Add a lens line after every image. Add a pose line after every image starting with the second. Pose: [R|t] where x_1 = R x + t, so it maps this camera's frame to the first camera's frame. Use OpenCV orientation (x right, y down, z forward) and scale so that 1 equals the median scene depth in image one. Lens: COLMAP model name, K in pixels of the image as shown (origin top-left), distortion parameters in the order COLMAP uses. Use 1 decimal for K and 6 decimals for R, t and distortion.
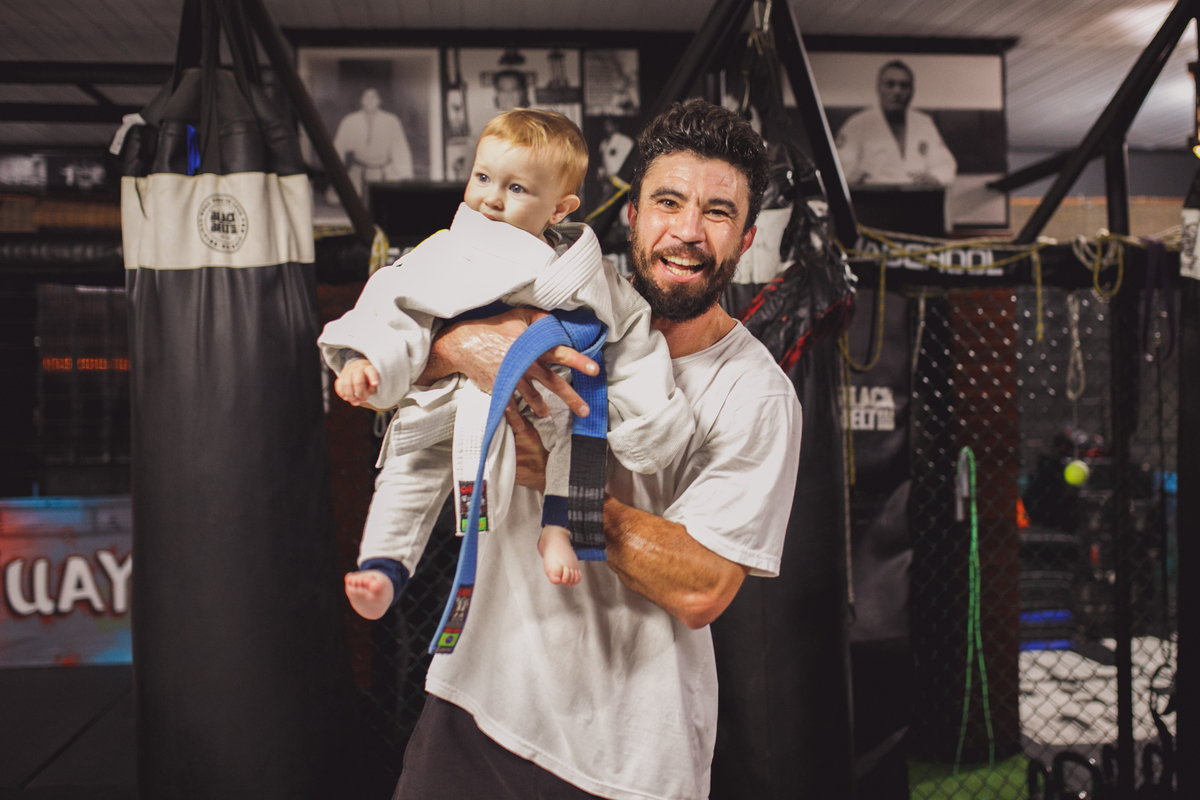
lens RADIAL K [[1193.9, 0, 598.6], [0, 1193.9, 376.1], [0, 0, 1]] dist [-0.014923, 0.000000]
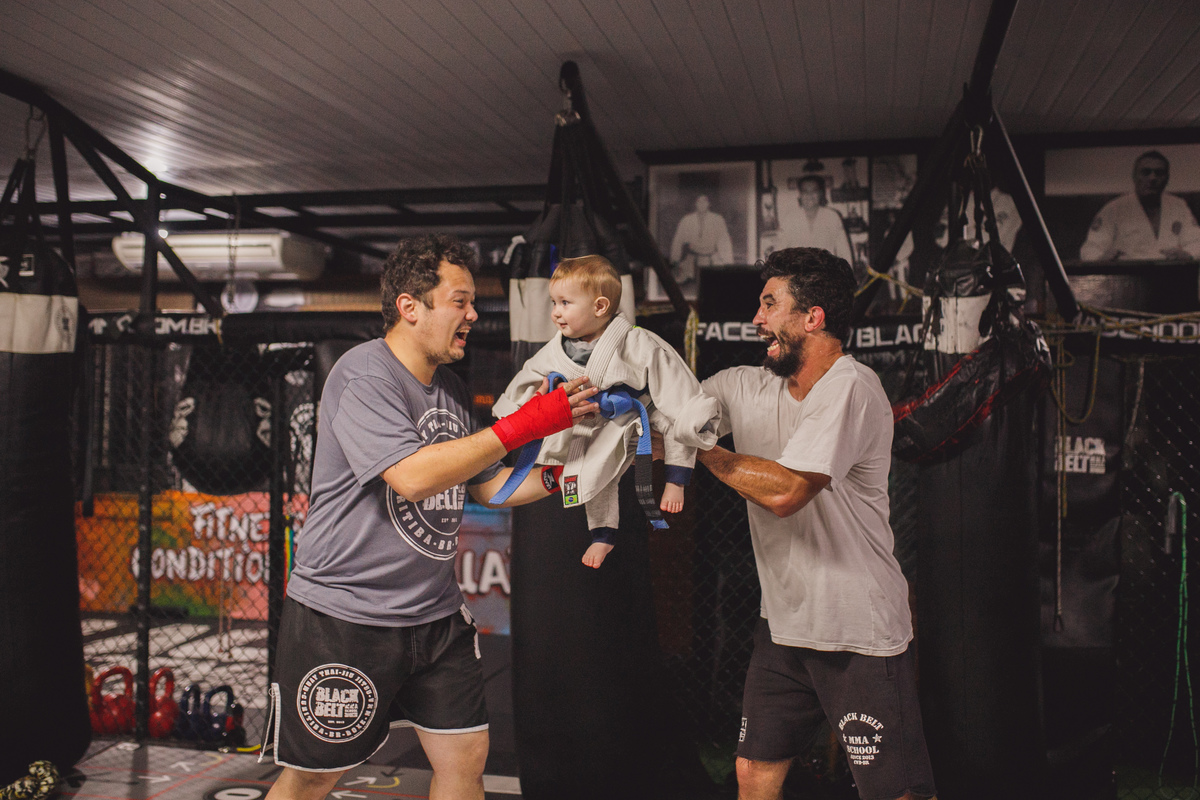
lens RADIAL K [[1193.9, 0, 599.5], [0, 1193.9, 401.8], [0, 0, 1]] dist [-0.014923, 0.000000]
pose [[0.939015, 0.020332, -0.343276, 0.178577], [-0.024557, 0.999667, -0.007963, -0.004911], [0.342999, 0.015907, 0.939201, -0.290974]]
